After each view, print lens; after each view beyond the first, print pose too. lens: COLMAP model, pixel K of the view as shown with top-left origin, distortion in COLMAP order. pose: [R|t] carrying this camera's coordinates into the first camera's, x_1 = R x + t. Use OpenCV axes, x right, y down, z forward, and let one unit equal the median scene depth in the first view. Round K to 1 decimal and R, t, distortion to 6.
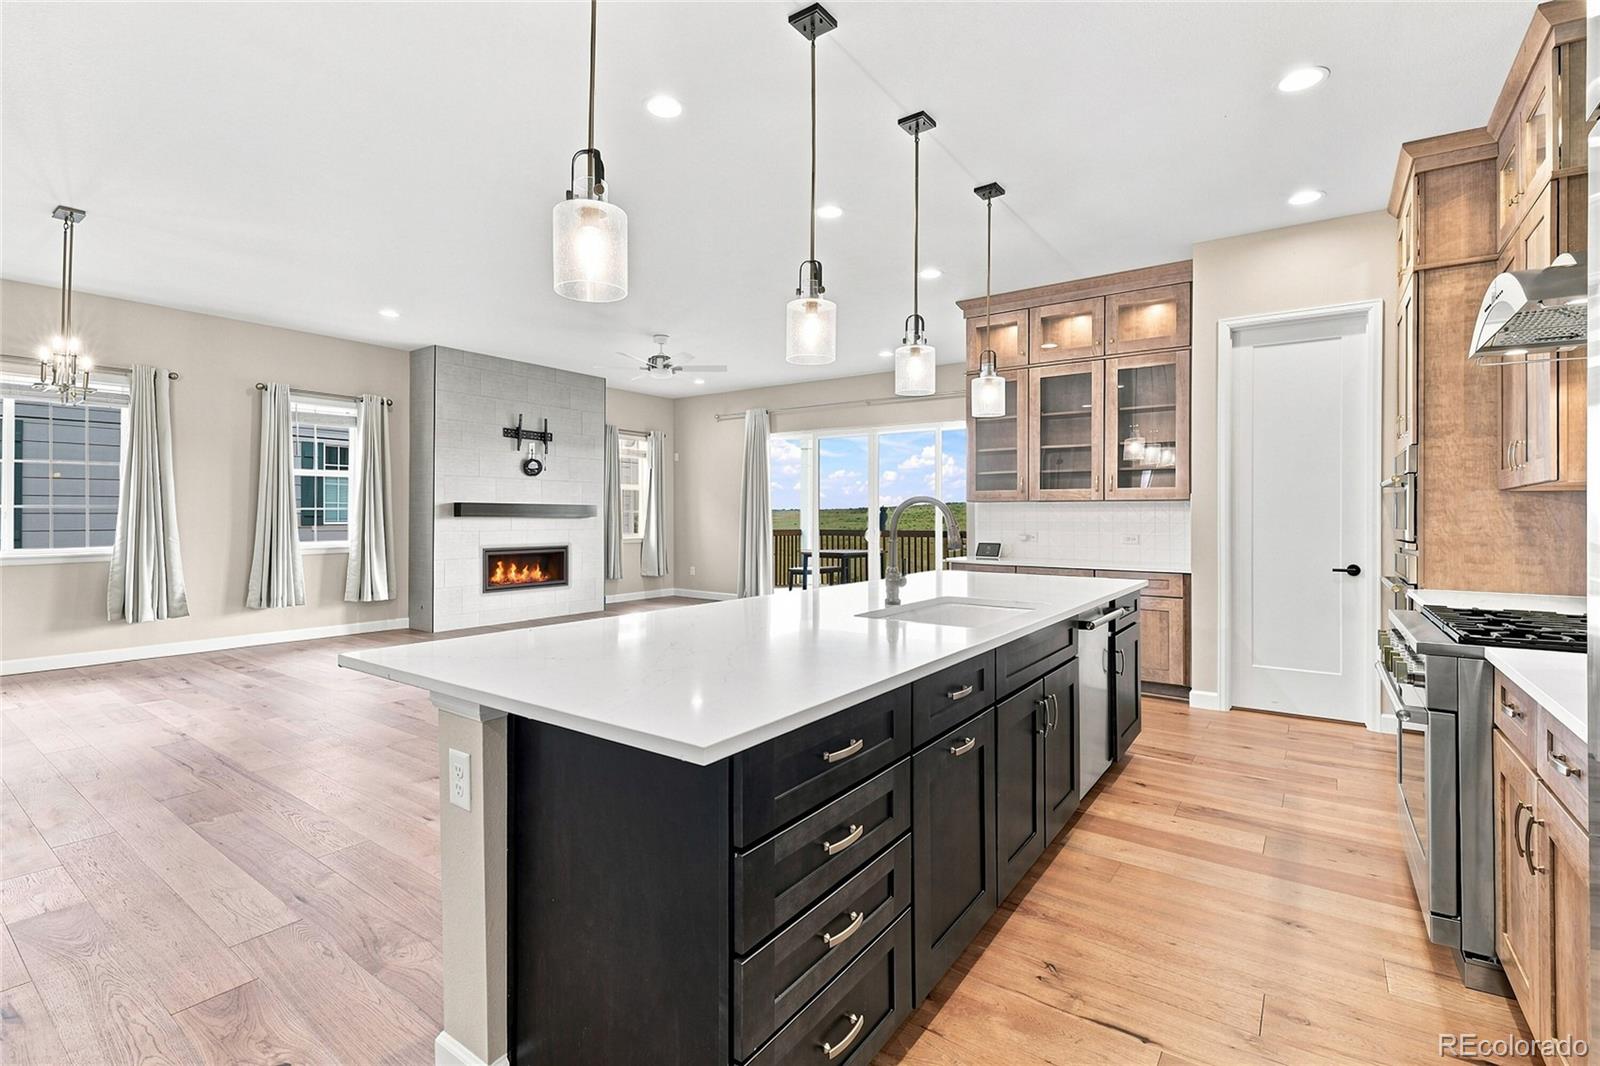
lens RADIAL K [[715.3, 0, 790.4], [0, 715.3, 507.3], [0, 0, 1]] dist [-0.010547, -0.003555]
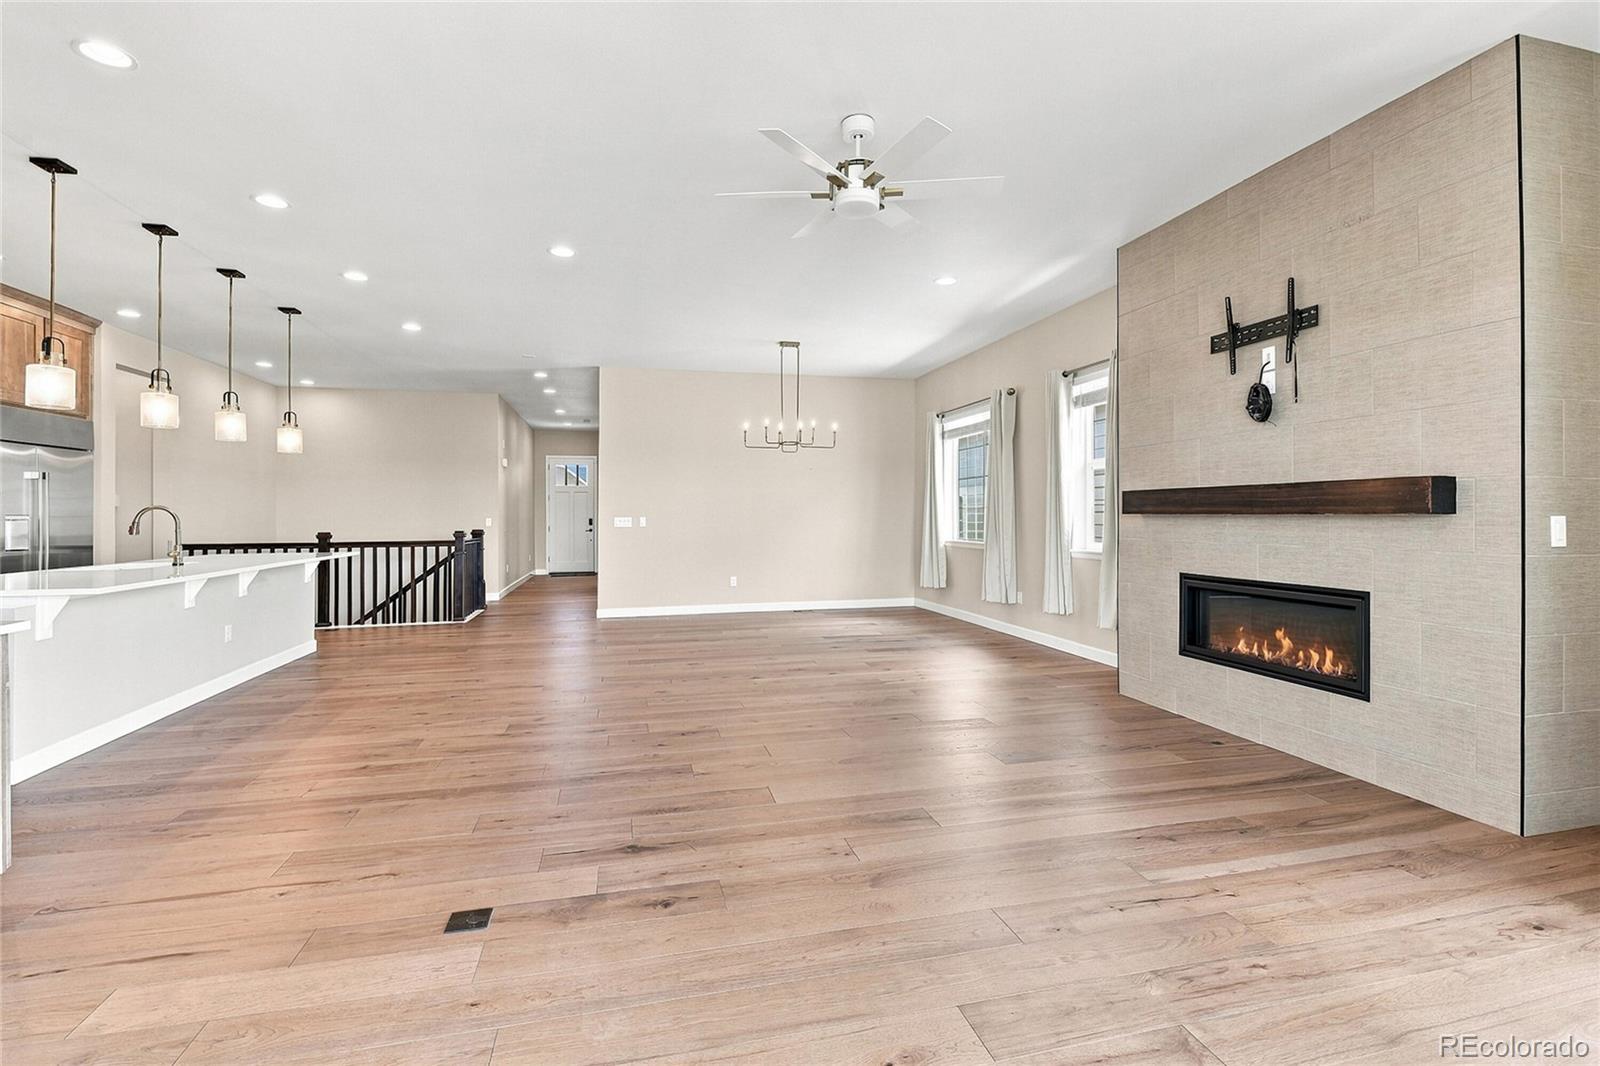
lens RADIAL K [[715.3, 0, 799.2], [0, 715.3, 520.4], [0, 0, 1]] dist [-0.010547, -0.003555]
pose [[-0.643315, 0.006263, -0.765576, 0.178693], [0.012327, 0.999922, -0.002179, 0.016299], [0.765502, -0.010838, -0.643342, 1.166525]]
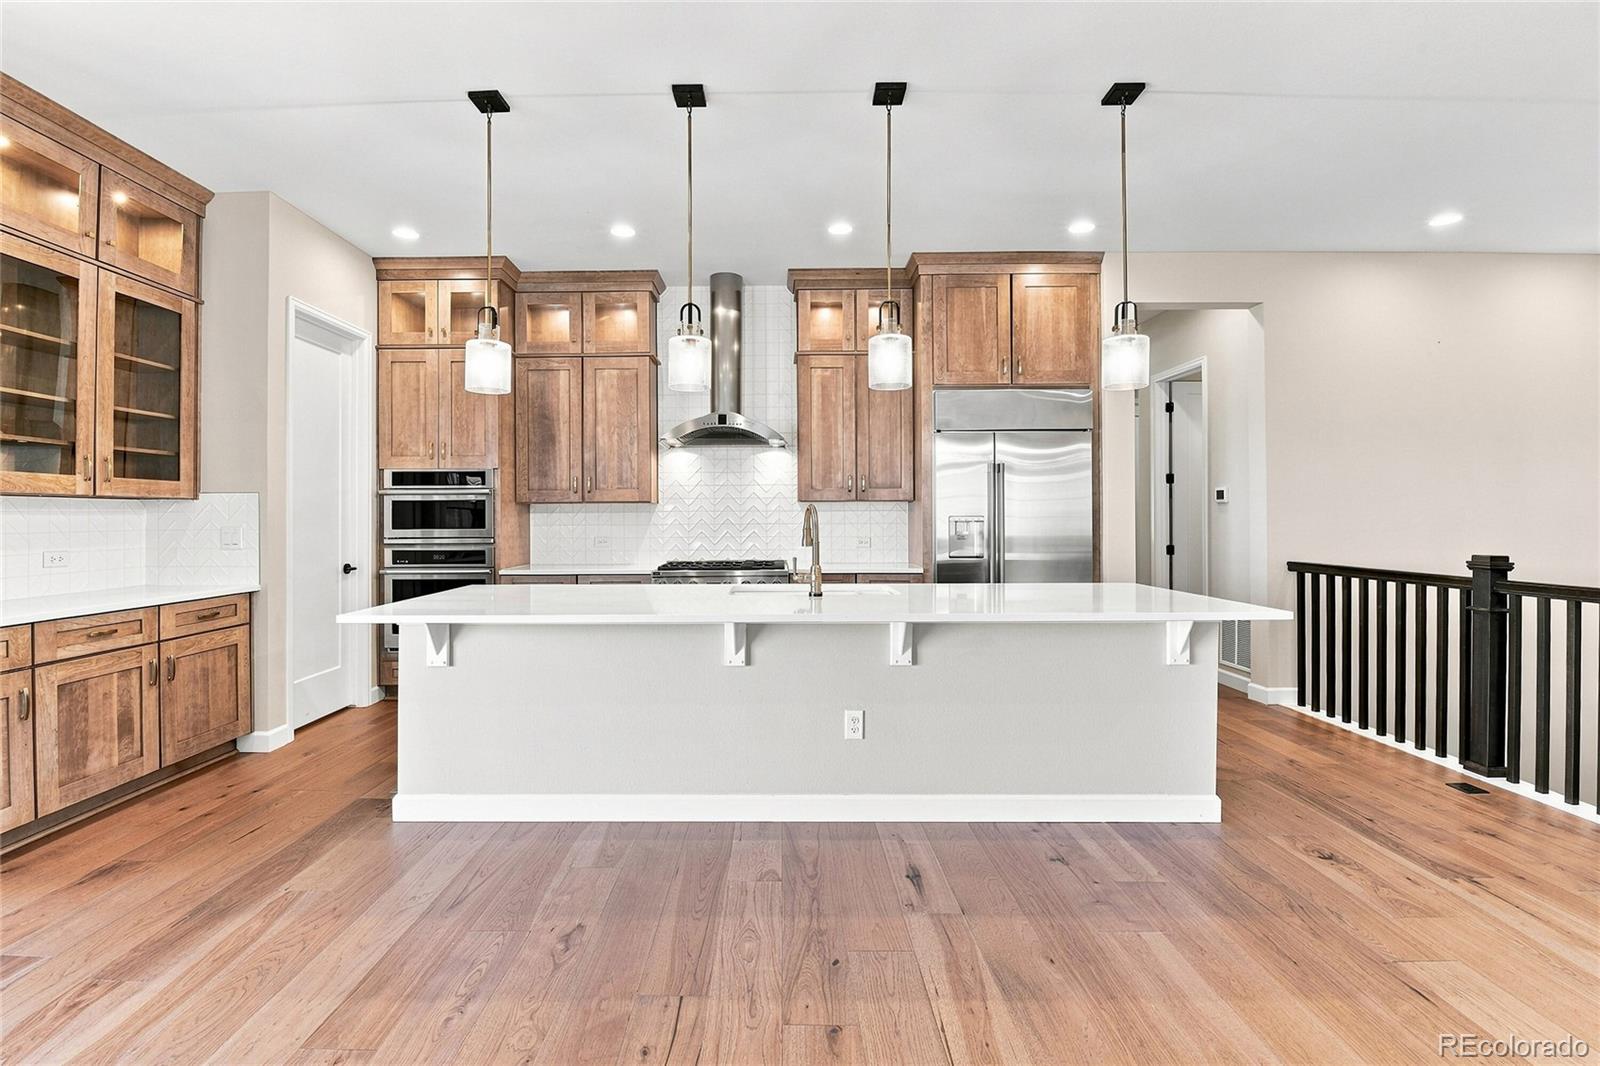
lens RADIAL K [[715.3, 0, 771.2], [0, 715.3, 518.7], [0, 0, 1]] dist [-0.010547, -0.003555]
pose [[-0.574246, -0.003014, 0.818678, -0.266090], [-0.007282, 0.999972, -0.001426, 0.004281], [-0.818651, -0.006781, -0.574252, 0.595216]]
